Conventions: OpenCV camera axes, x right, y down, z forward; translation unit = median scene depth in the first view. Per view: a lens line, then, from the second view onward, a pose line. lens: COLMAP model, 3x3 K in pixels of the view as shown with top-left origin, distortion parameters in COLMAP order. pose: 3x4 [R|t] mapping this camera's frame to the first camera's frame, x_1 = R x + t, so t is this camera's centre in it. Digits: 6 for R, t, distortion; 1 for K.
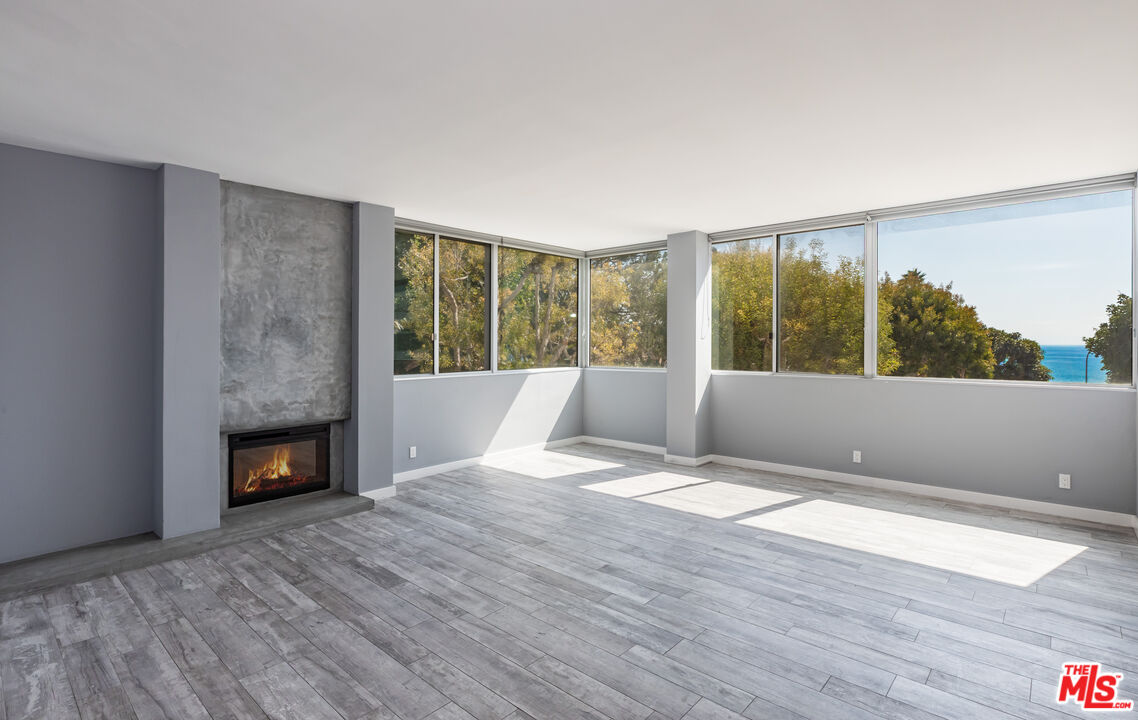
lens RADIAL K [[546.0, 0, 585.8], [0, 546.0, 346.7], [0, 0, 1]] dist [-0.004190, -0.000758]
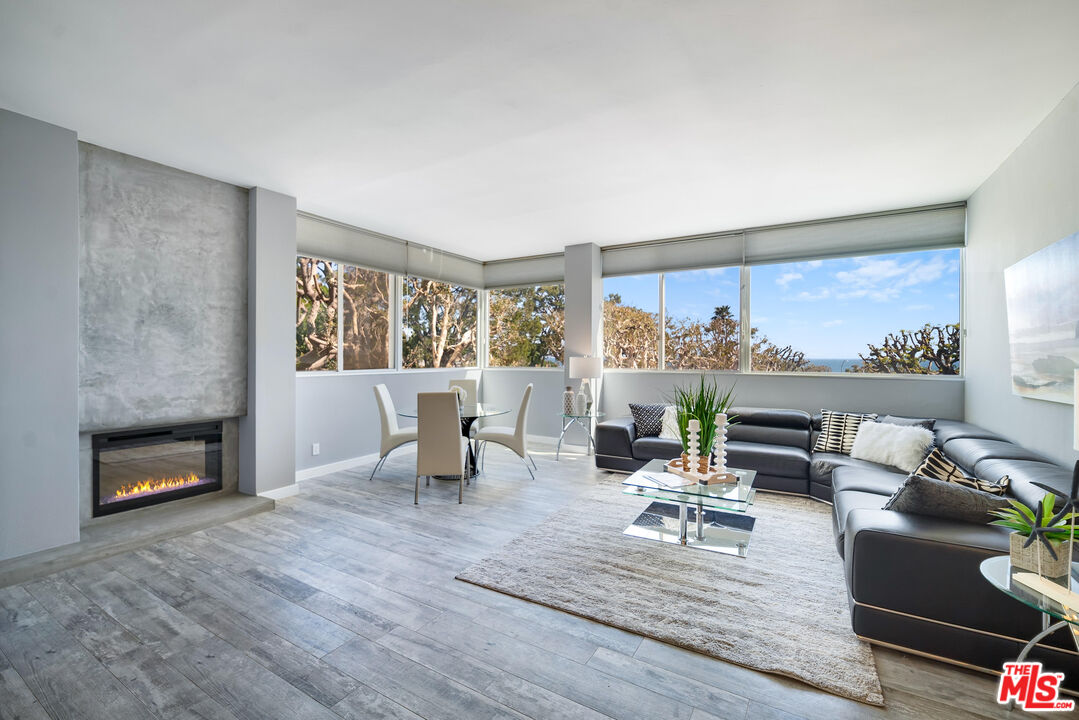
lens RADIAL K [[443.2, 0, 545.1], [0, 443.2, 368.9], [0, 0, 1]] dist [-0.002342, 0.000220]
pose [[0.981117, 0.005944, 0.193325, -0.080287], [-0.009367, 0.999815, 0.016798, 0.037165], [-0.193189, -0.018291, 0.980991, 0.164718]]
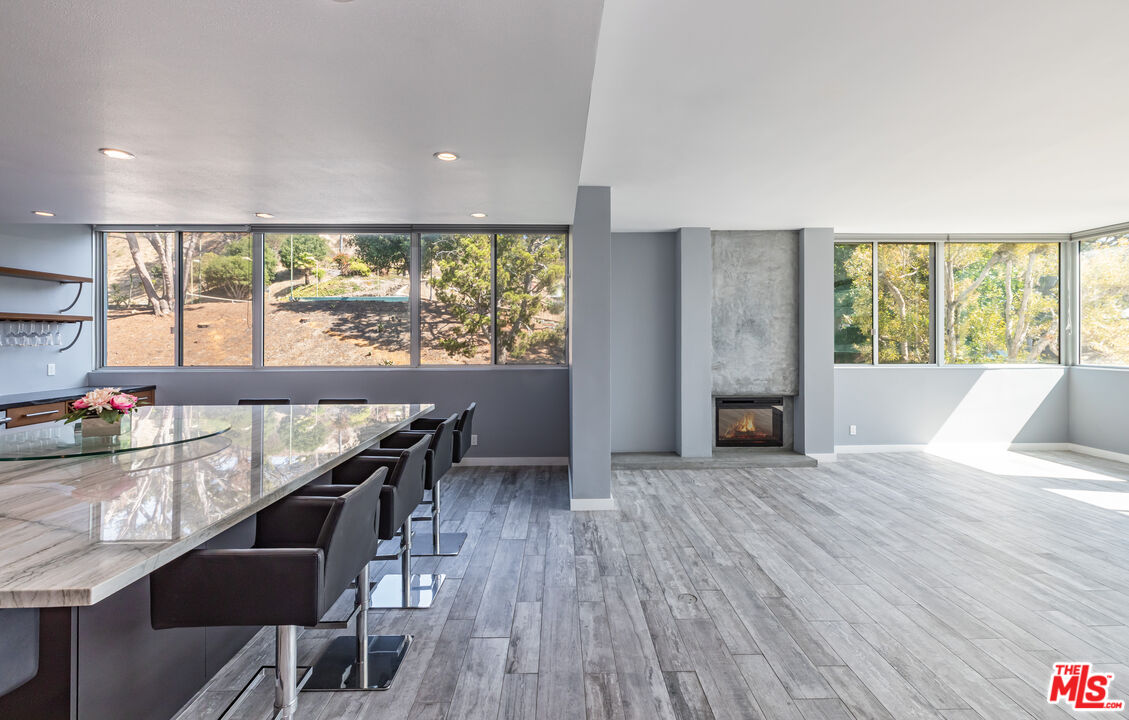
lens RADIAL K [[506.5, 0, 555.8], [0, 506.5, 323.8], [0, 0, 1]] dist [0.002236, -0.000024]
pose [[0.652390, -0.017728, -0.757676, 0.123050], [-0.006633, 0.999555, -0.029098, 0.000140], [0.757855, 0.024009, 0.651982, -0.258113]]
